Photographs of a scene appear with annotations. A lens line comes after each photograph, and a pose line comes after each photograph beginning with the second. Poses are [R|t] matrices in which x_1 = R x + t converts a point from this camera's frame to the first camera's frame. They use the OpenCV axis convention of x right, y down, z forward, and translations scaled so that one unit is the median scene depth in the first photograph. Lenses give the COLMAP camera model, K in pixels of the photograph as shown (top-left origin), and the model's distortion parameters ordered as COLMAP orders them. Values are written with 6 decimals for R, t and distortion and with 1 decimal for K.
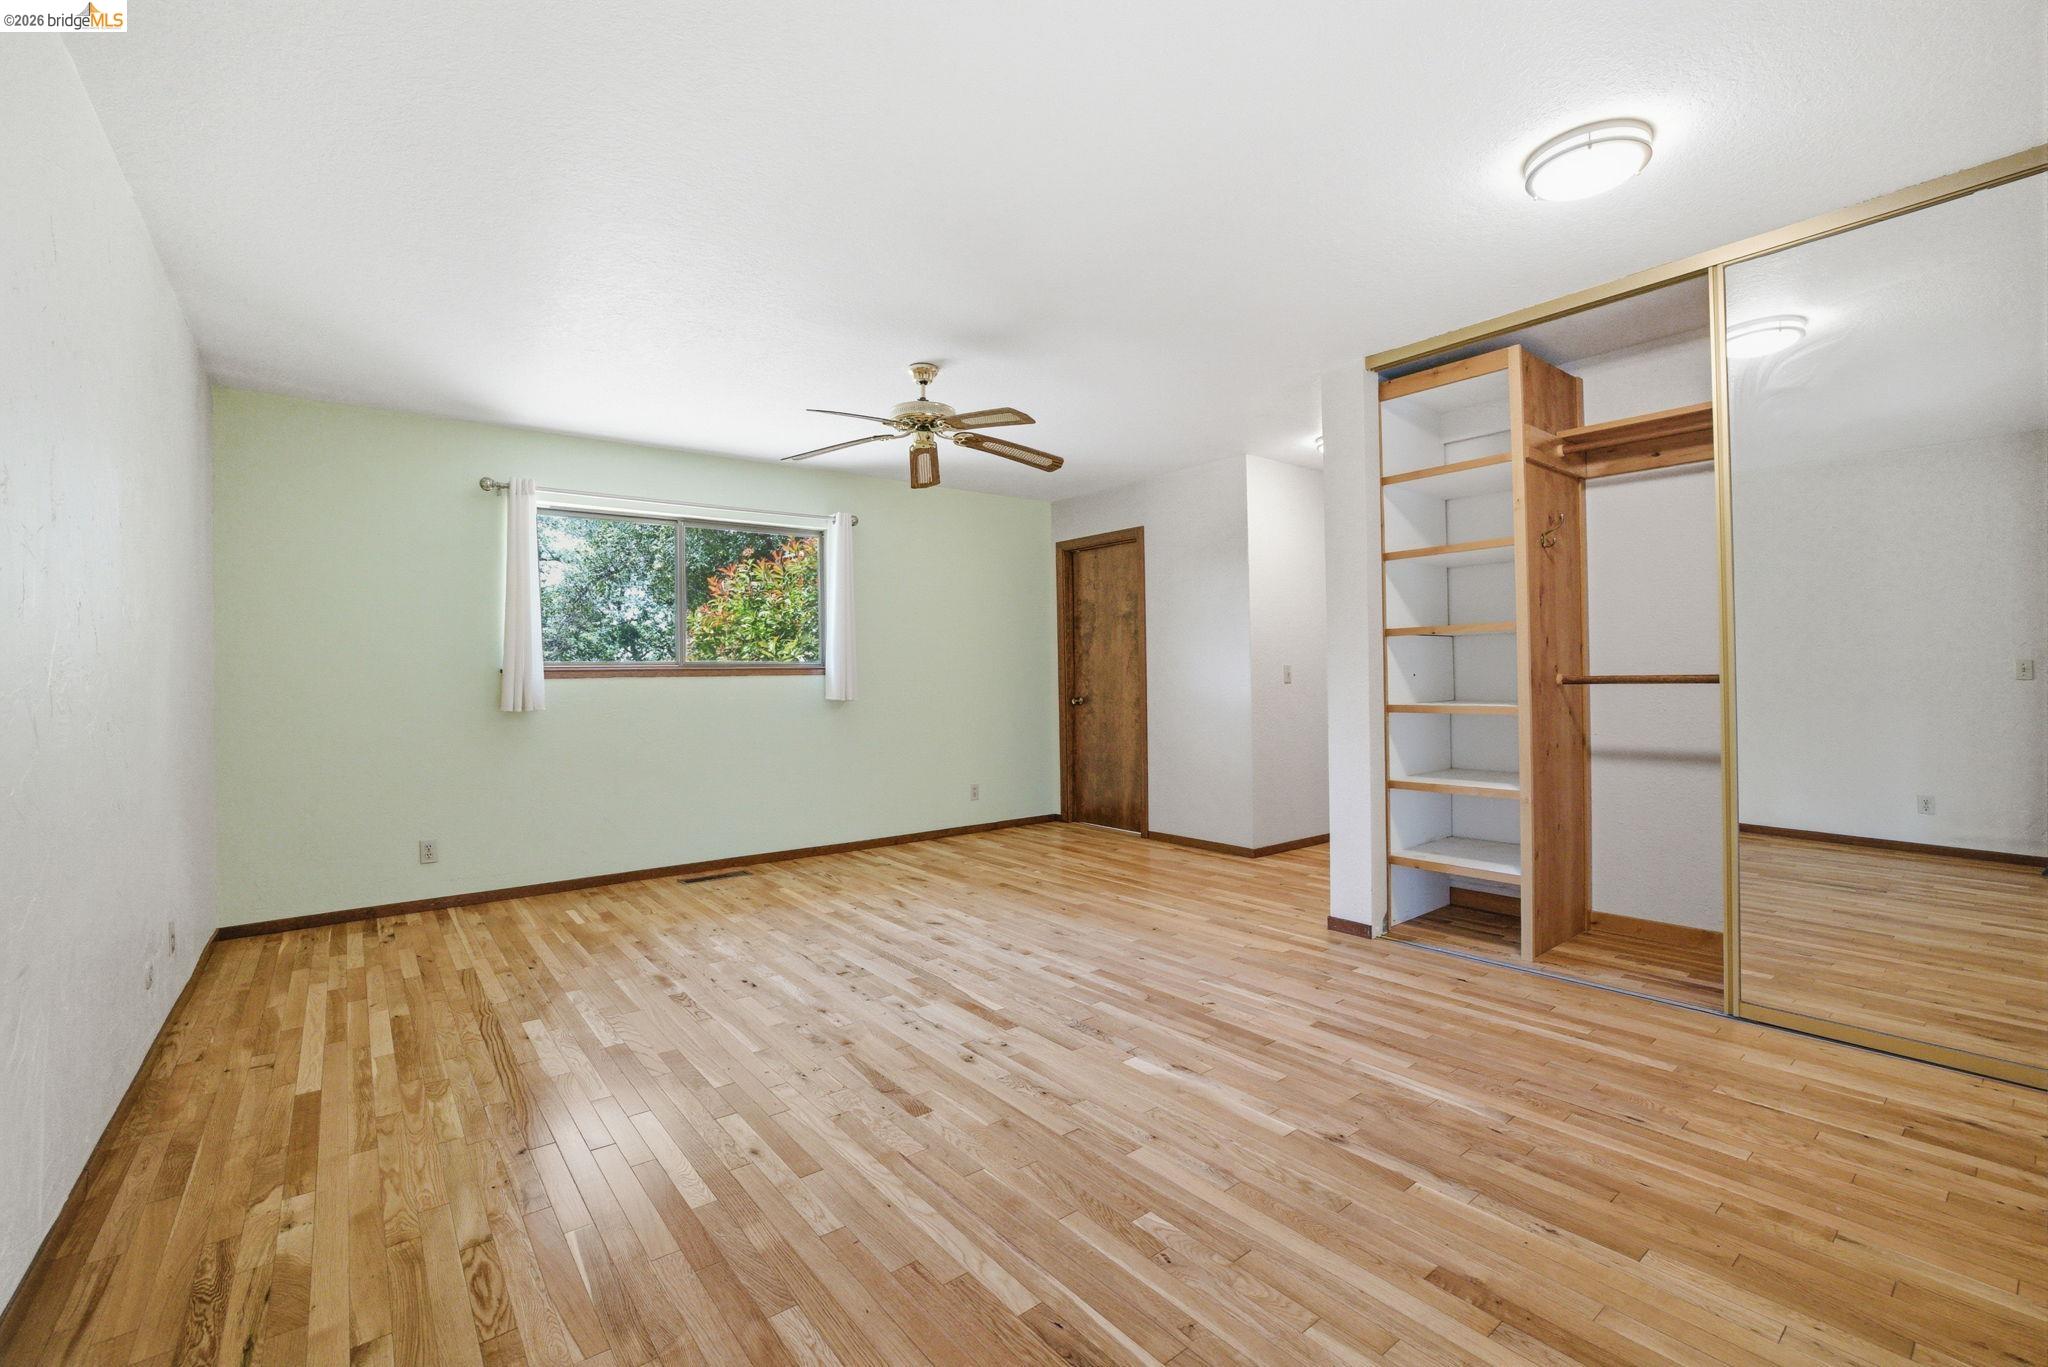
lens RADIAL K [[878.0, 0, 1025.3], [0, 878.0, 672.9], [0, 0, 1]] dist [-0.041717, 0.015987]
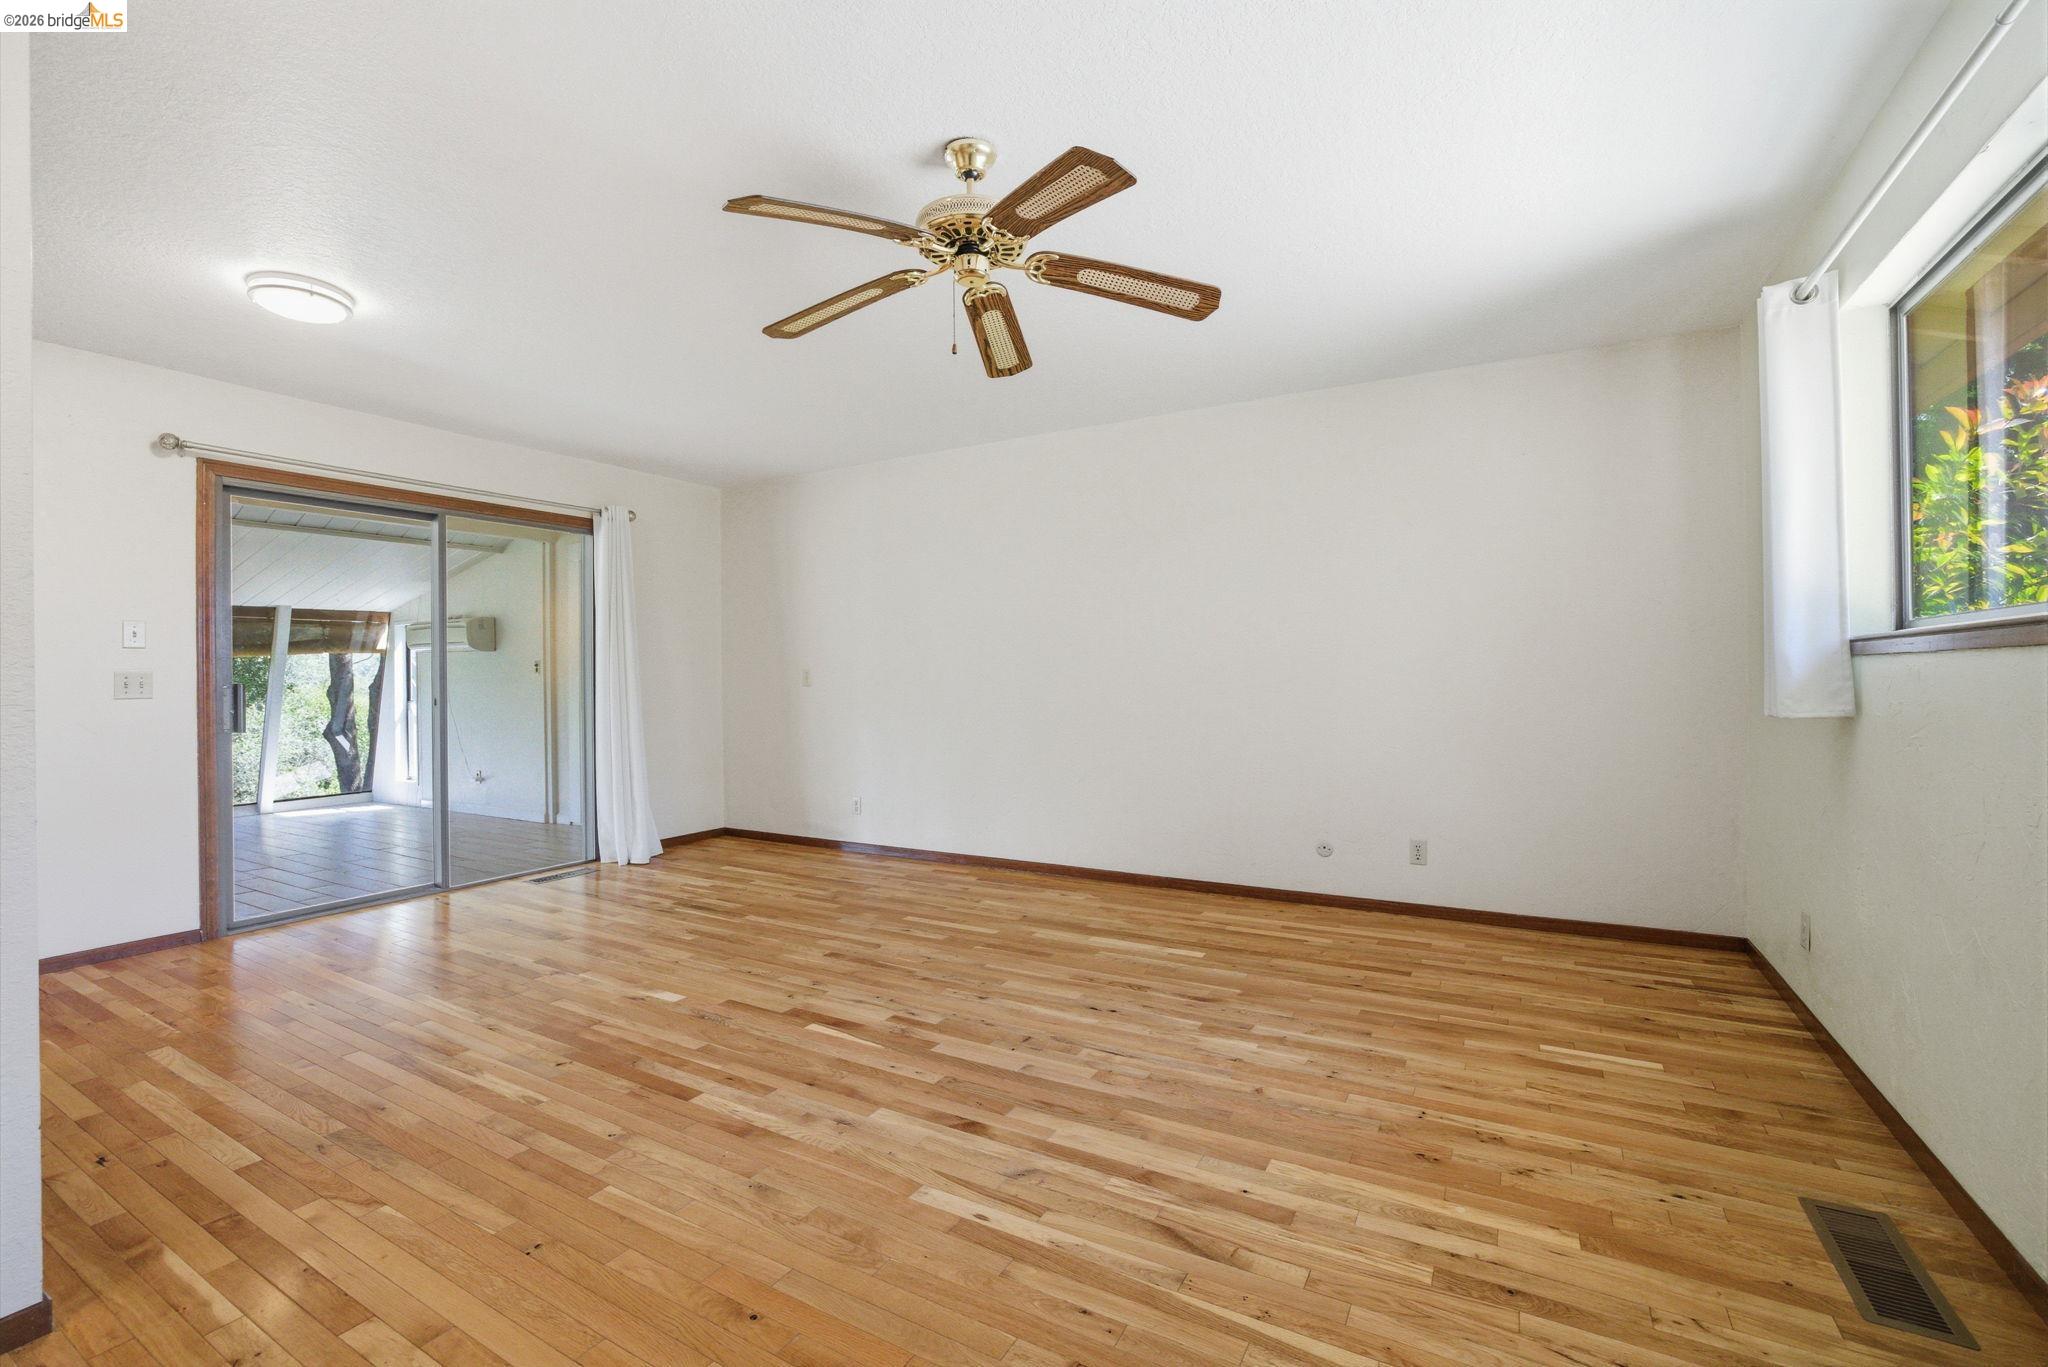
lens RADIAL K [[878.0, 0, 1025.3], [0, 878.0, 672.9], [0, 0, 1]] dist [-0.041717, 0.015987]
pose [[-0.928477, 0.023344, -0.370655, 0.092364], [0.027688, 0.999596, -0.006403, 0.011617], [0.370356, -0.016208, -0.928749, 1.933913]]
